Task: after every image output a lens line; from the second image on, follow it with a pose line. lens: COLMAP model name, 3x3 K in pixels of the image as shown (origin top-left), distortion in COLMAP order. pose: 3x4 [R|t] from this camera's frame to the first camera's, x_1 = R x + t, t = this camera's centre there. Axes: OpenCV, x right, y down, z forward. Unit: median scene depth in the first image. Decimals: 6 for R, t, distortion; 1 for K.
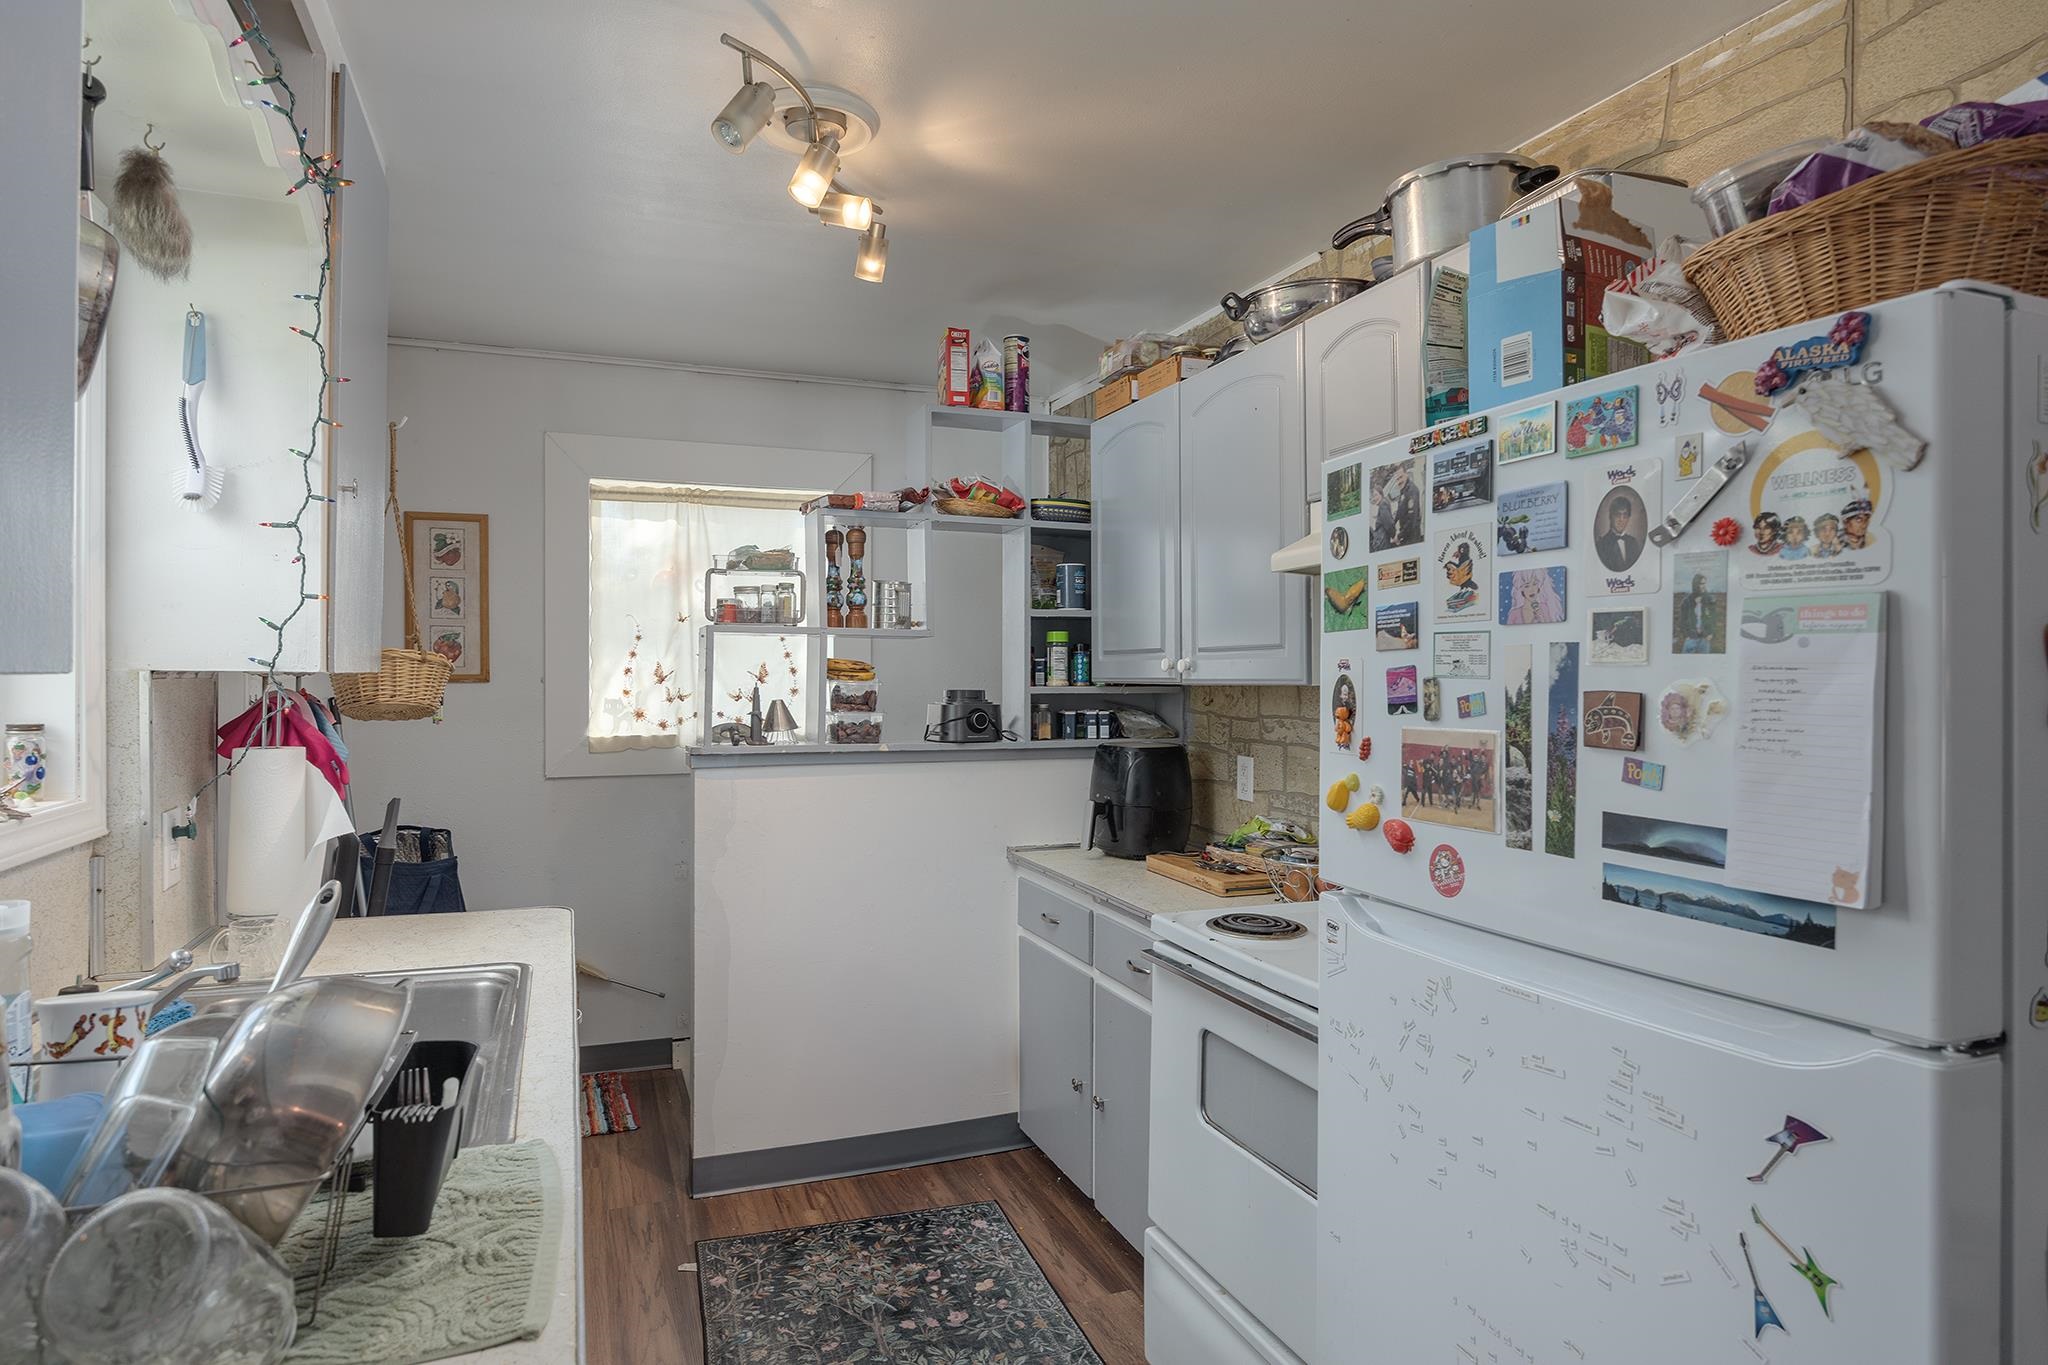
lens RADIAL K [[1238.3, 0, 1024.0], [0, 1238.3, 682.5], [0, 0, 1]] dist [-0.019054, 0.002117]
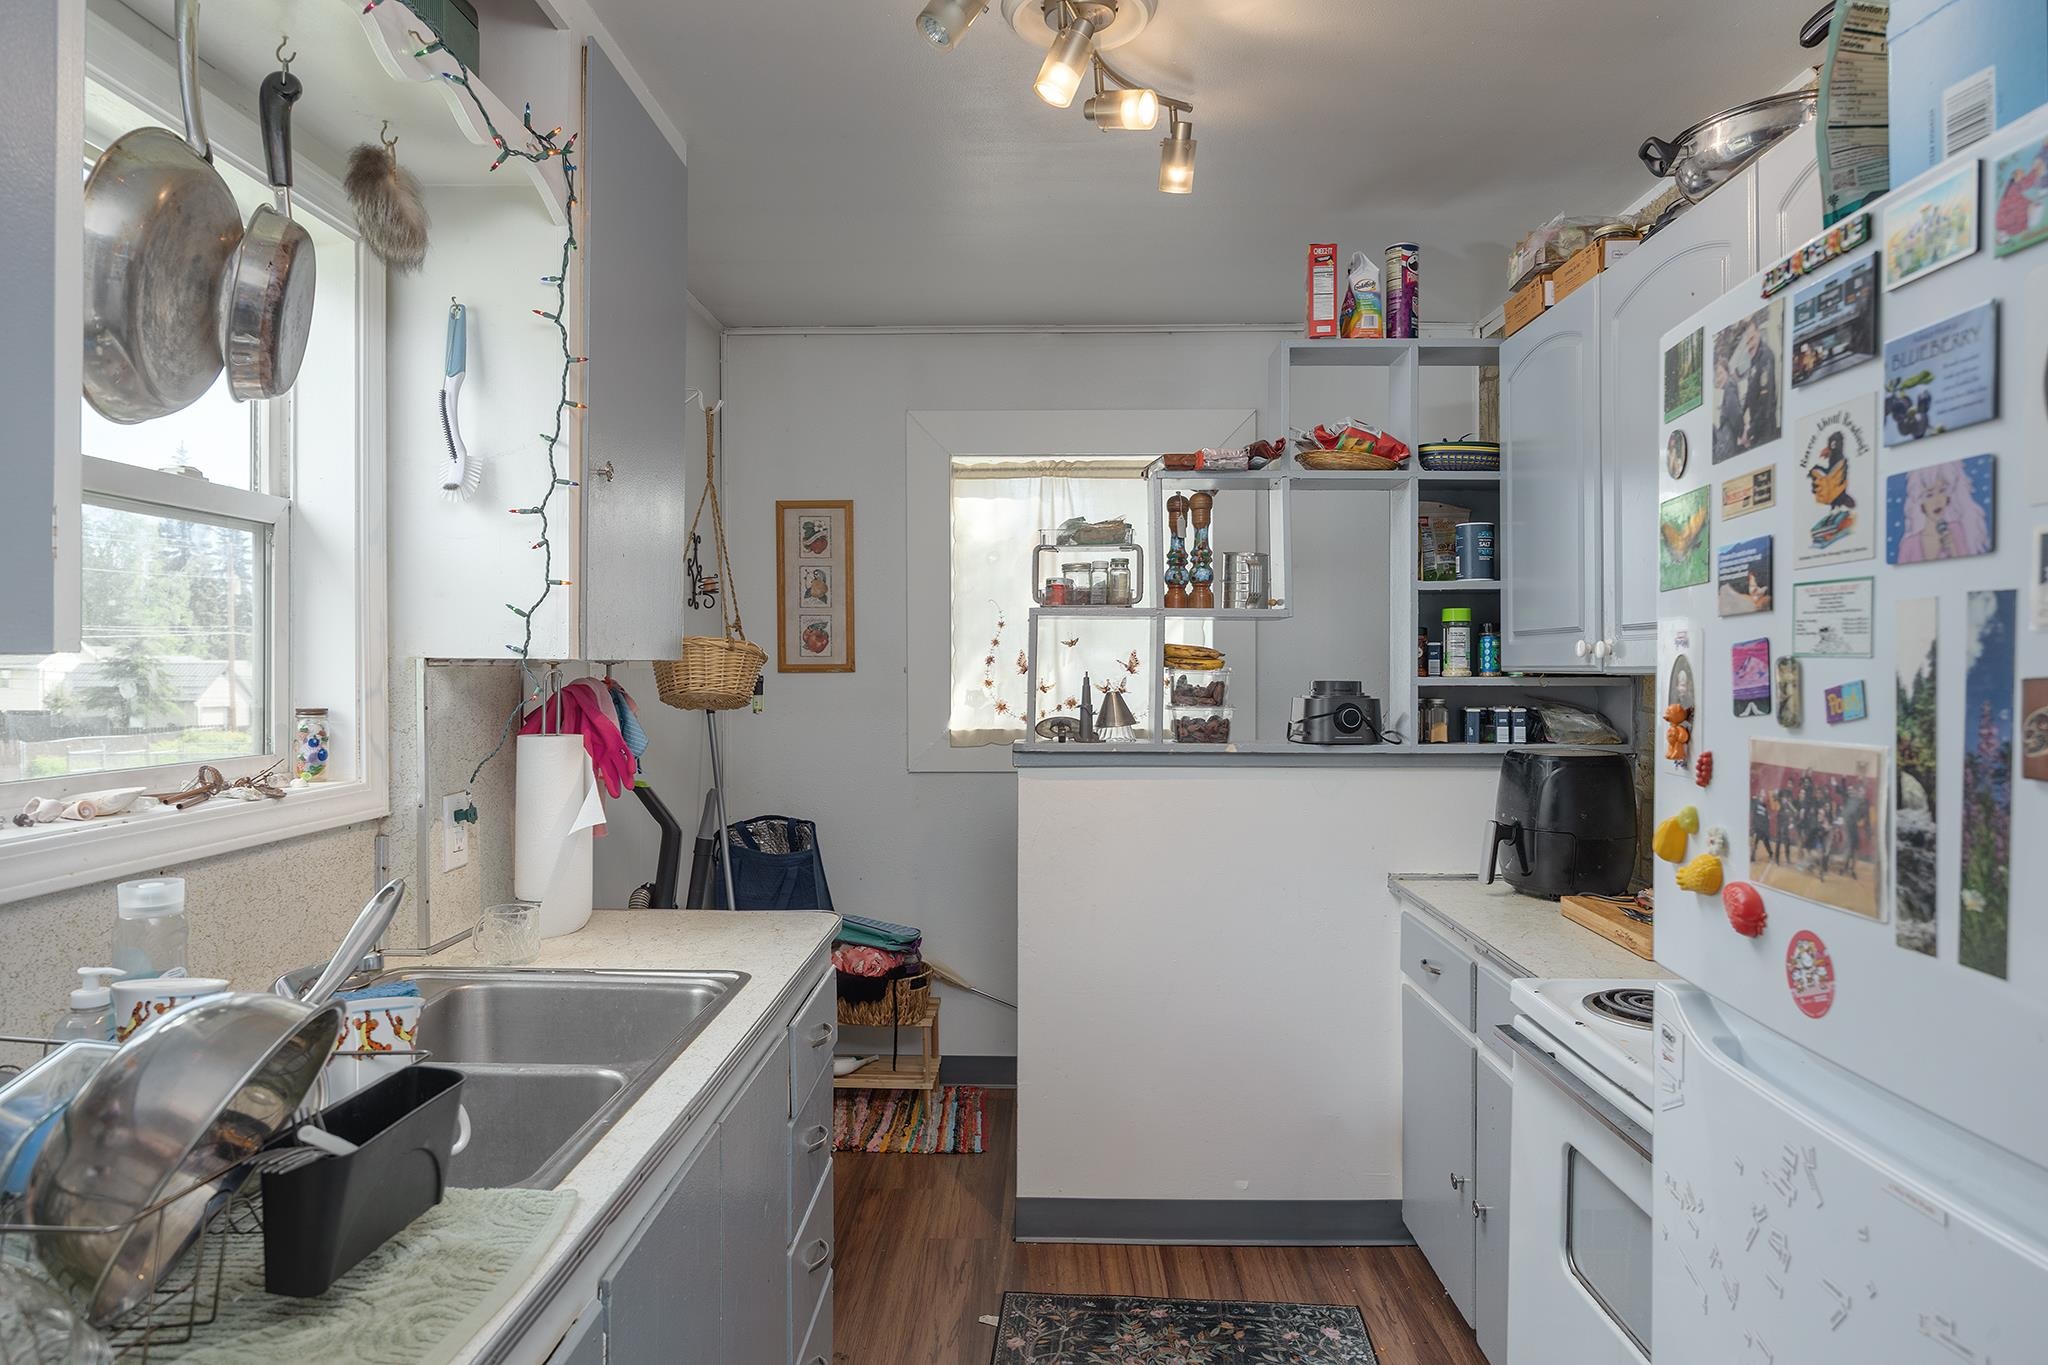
lens RADIAL K [[1304.9, 0, 1024.0], [0, 1304.9, 682.5], [0, 0, 1]] dist [-0.005638, -0.000080]
pose [[0.916214, 0.003119, -0.400677, 0.135359], [-0.001075, 0.999985, 0.005327, 0.003147], [0.400688, -0.004450, 0.916204, 0.142594]]
